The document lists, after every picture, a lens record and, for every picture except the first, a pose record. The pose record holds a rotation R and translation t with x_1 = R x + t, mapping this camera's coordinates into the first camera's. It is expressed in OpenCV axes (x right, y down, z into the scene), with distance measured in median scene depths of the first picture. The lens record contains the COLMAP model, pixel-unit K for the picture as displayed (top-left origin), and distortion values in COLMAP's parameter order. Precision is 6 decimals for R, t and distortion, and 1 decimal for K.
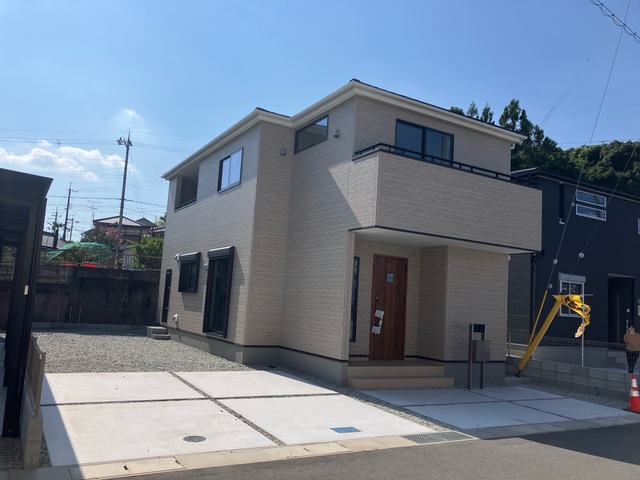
lens RADIAL K [[523.6, 0, 315.2], [0, 523.6, 249.0], [0, 0, 1]] dist [0.009895, -0.005220]
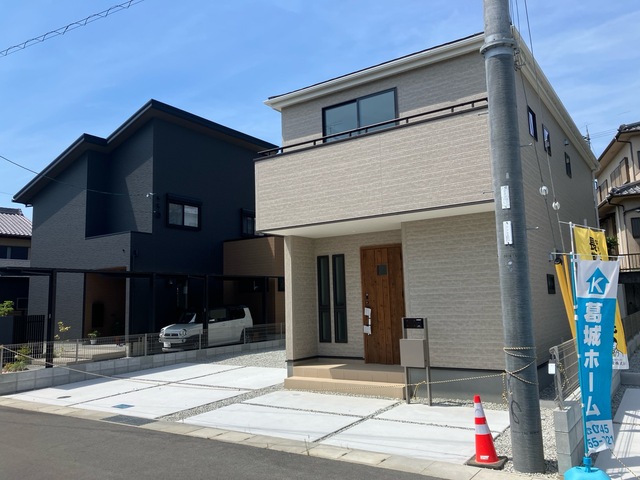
lens RADIAL K [[524.4, 0, 316.0], [0, 524.4, 229.1], [0, 0, 1]] dist [0.027322, -0.006018]
pose [[0.429868, -0.198167, -0.880876, 0.883118], [0.153334, 0.977468, -0.145069, 0.098103], [0.889776, -0.072708, 0.450568, 0.498186]]
